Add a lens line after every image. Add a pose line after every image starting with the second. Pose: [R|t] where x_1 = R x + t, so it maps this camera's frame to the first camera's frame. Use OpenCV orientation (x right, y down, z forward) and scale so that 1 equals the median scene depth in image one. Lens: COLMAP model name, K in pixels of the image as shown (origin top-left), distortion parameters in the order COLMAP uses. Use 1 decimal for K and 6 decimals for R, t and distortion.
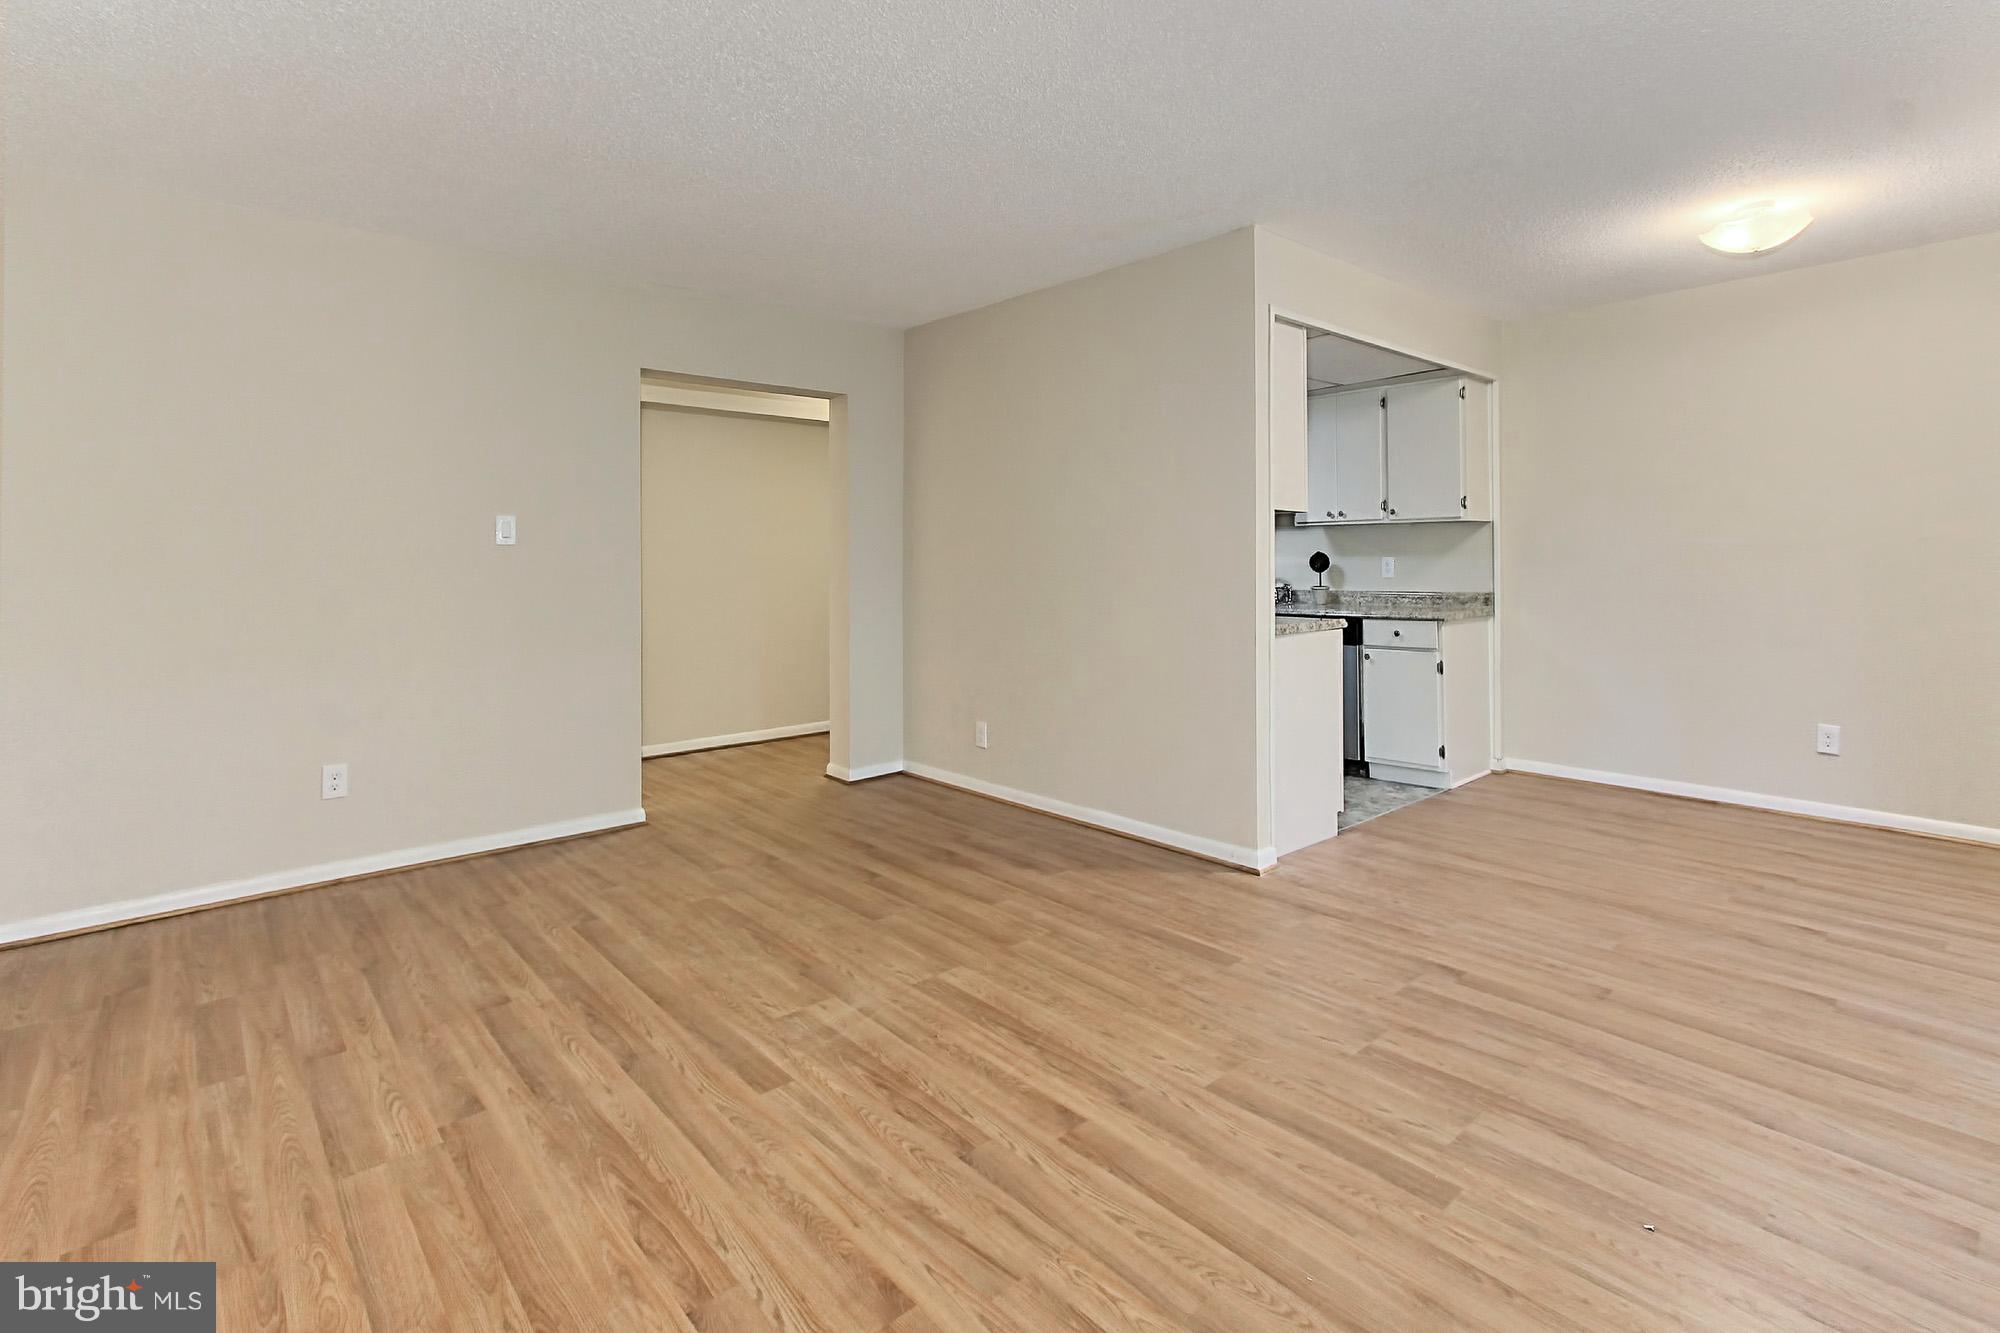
lens RADIAL K [[940.9, 0, 1071.0], [0, 940.9, 567.7], [0, 0, 1]] dist [0.011923, -0.000749]
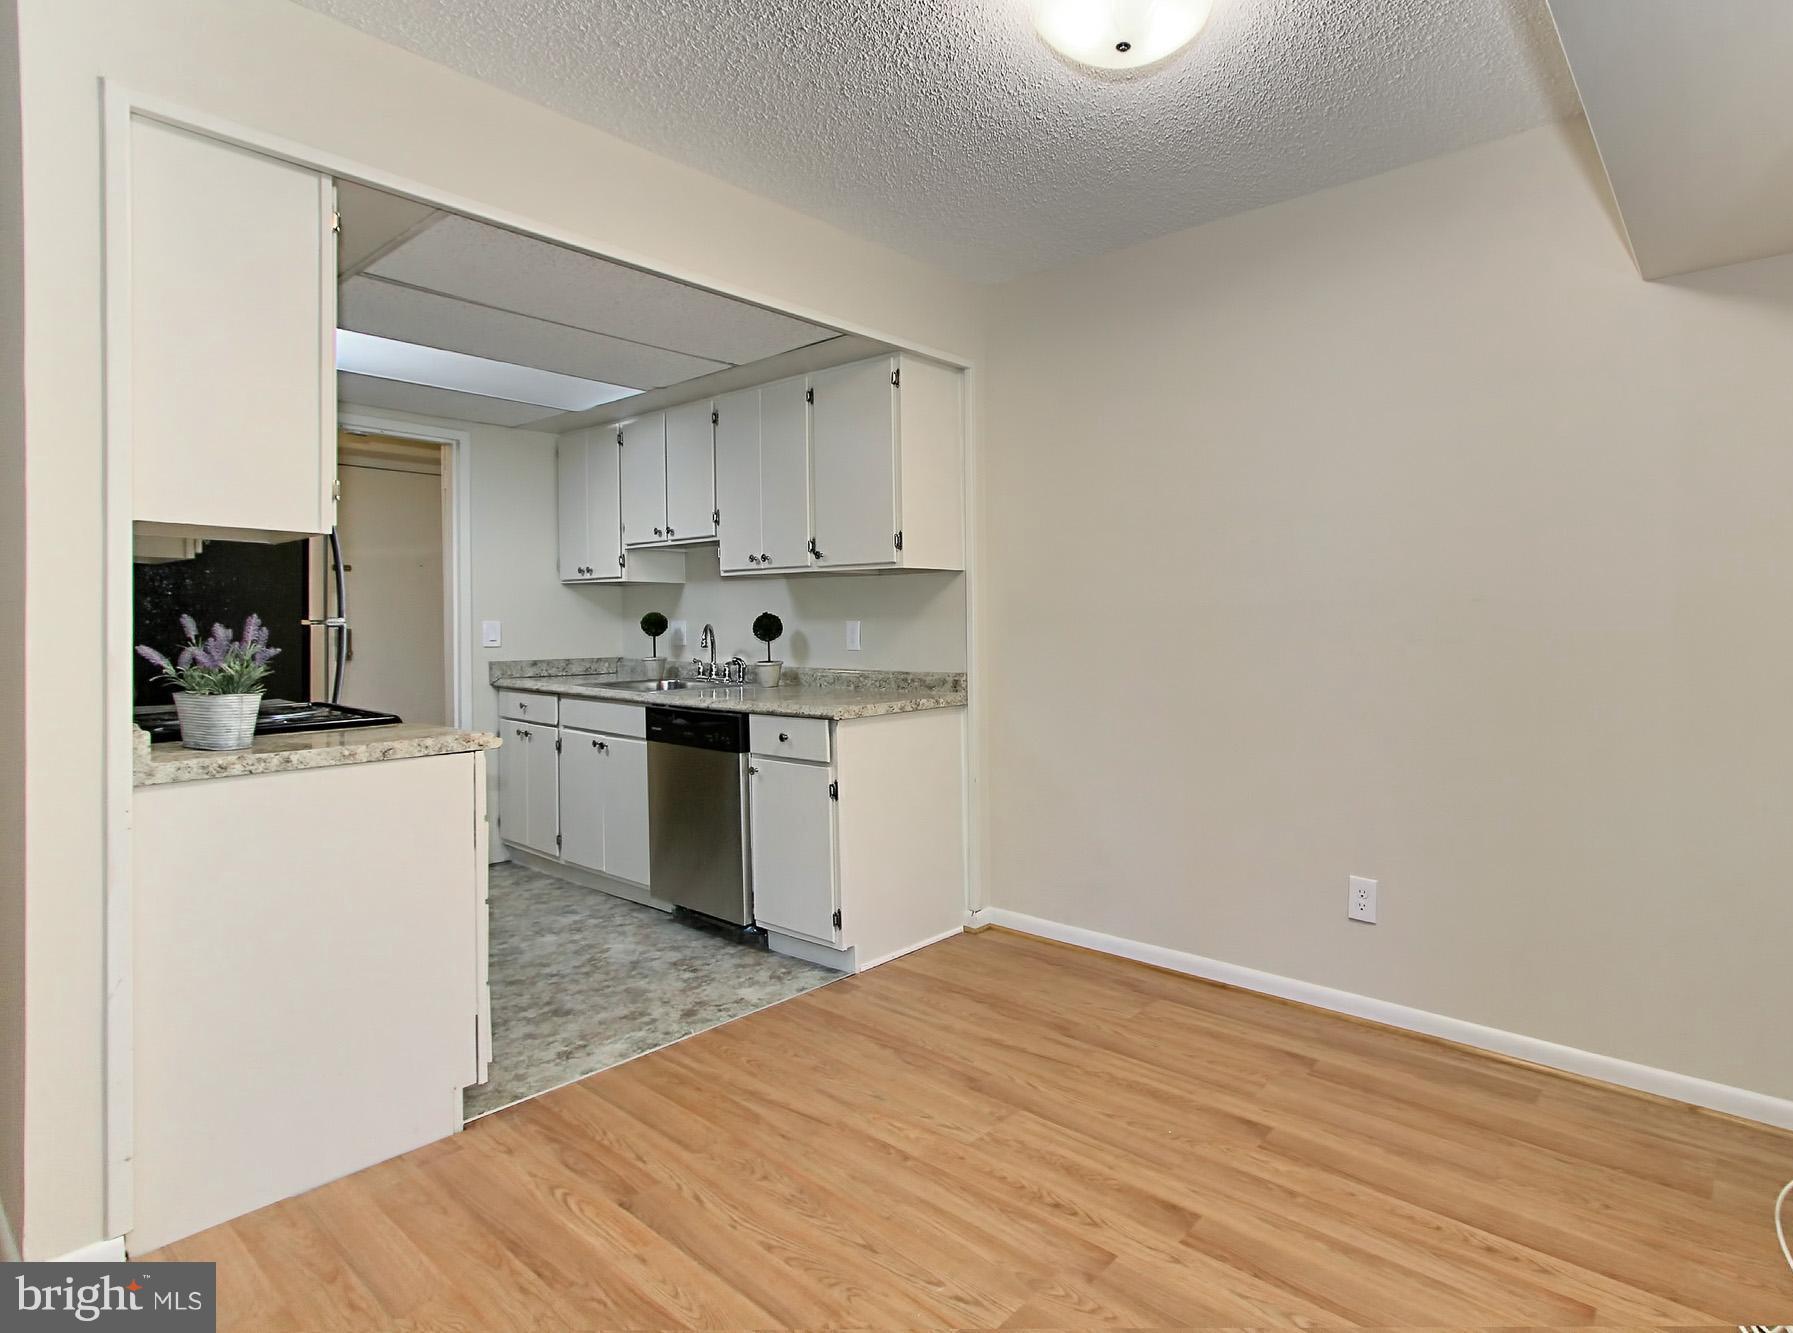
lens RADIAL K [[864.7, 0, 998.4], [0, 864.7, 632.2], [0, 0, 1]] dist [-0.002241, 0.001298]
pose [[0.991454, 0.010309, 0.130048, 0.387955], [-0.010520, 0.999944, 0.000934, -0.005258], [-0.130031, -0.002295, 0.991507, 0.358519]]
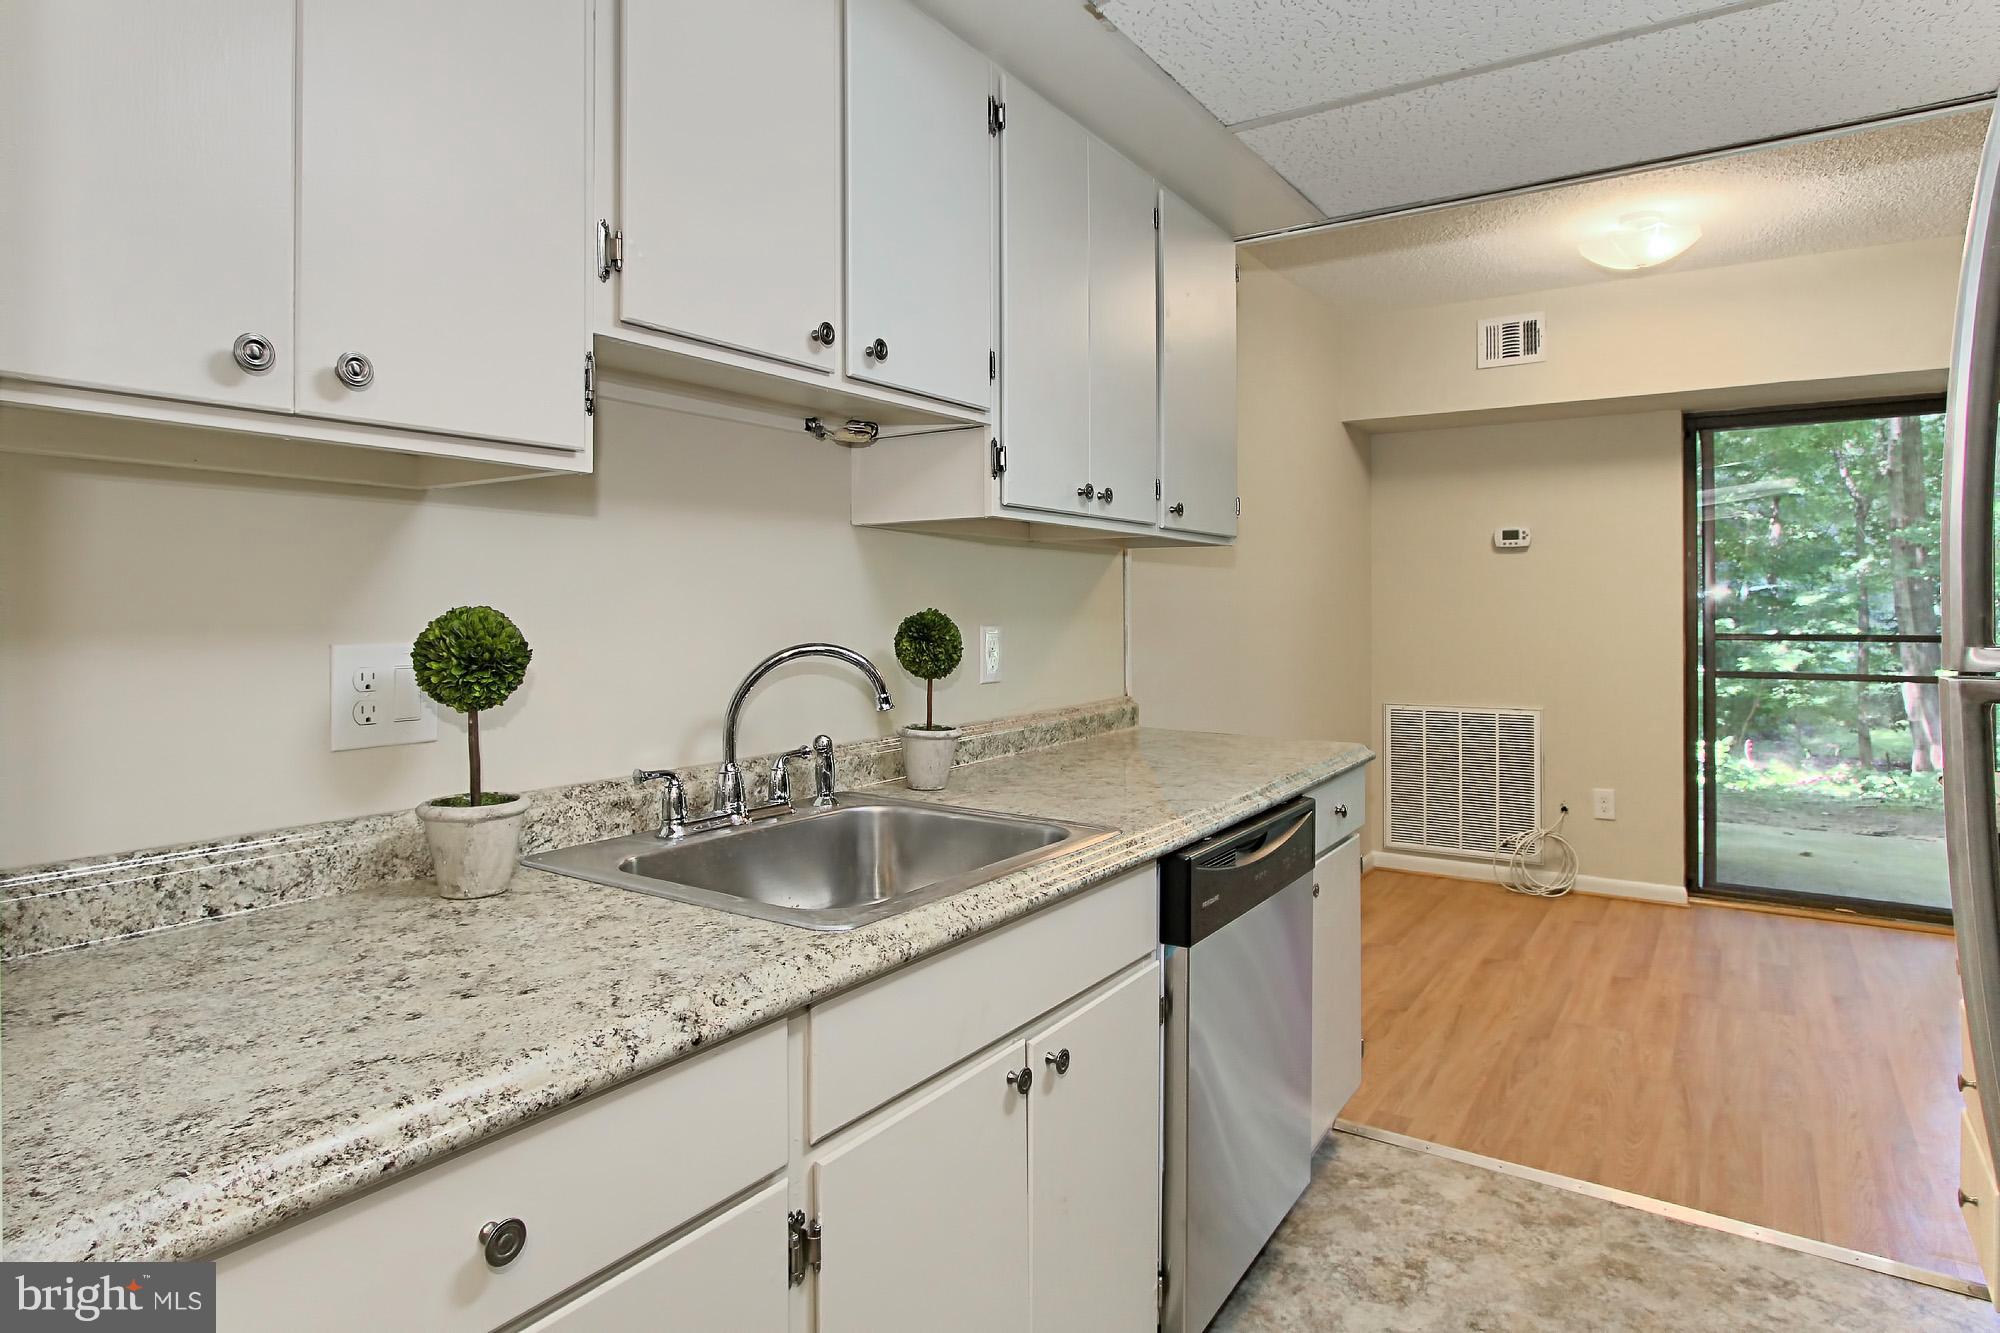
lens RADIAL K [[1068.2, 0, 1050.7], [0, 1068.2, 611.5], [0, 0, 1]] dist [0.010456, -0.006514]
pose [[-0.179269, 0.017568, 0.983643, -0.088820], [0.031358, 0.999435, -0.012135, -0.012616], [-0.983300, 0.028670, -0.179718, 1.134315]]
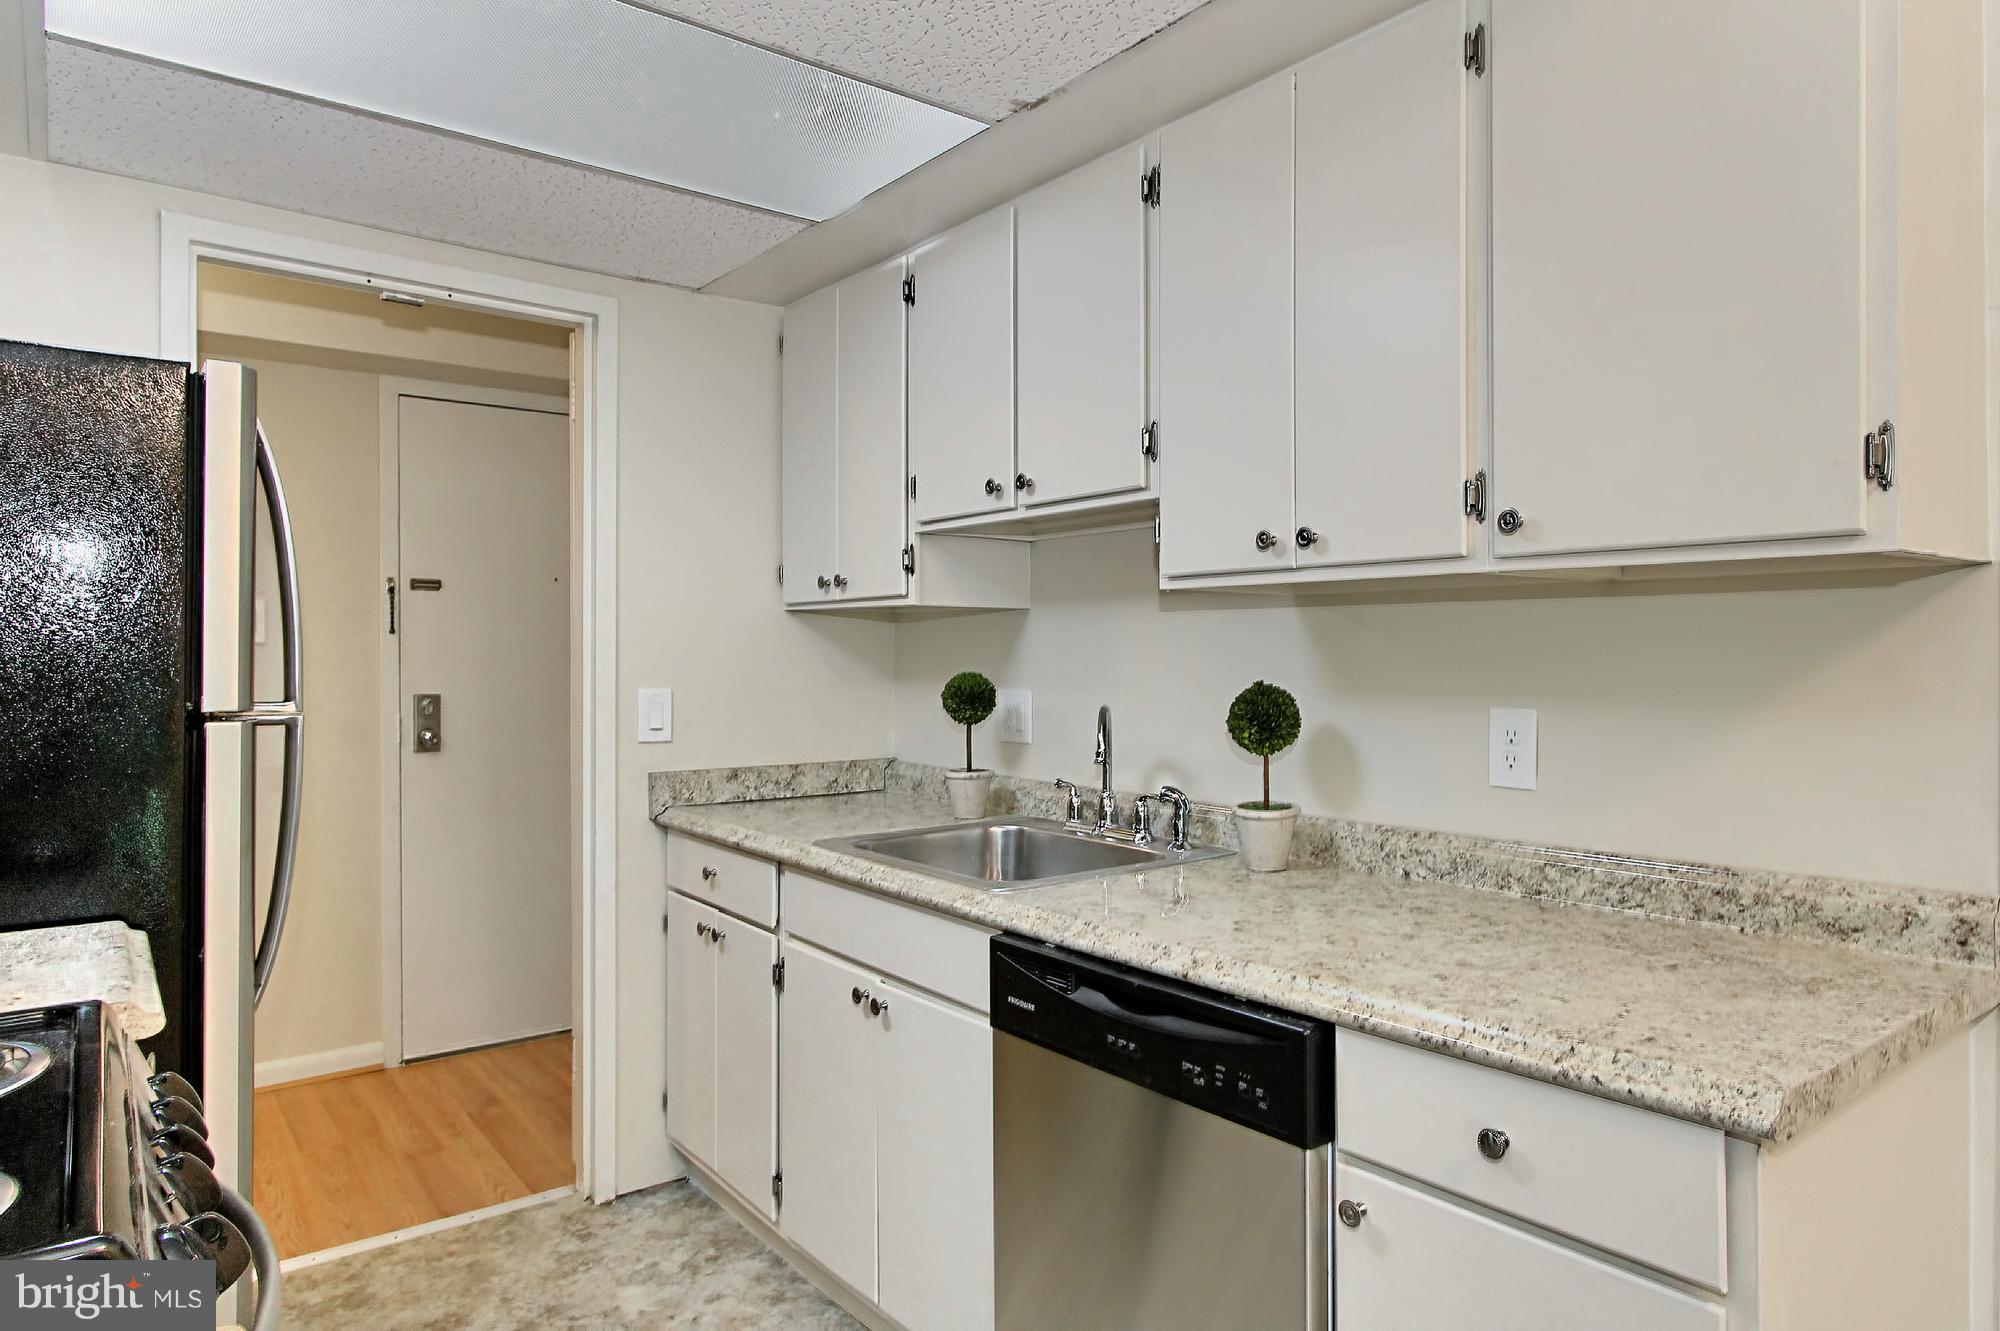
lens RADIAL K [[1192.2, 0, 1002.2], [0, 1192.2, 653.2], [0, 0, 1]] dist [-0.009781, -0.000843]
pose [[0.988595, 0.015590, -0.149792, 0.263840], [-0.017308, 0.999798, -0.010170, -0.022762], [0.149604, 0.012647, 0.988665, 0.699501]]
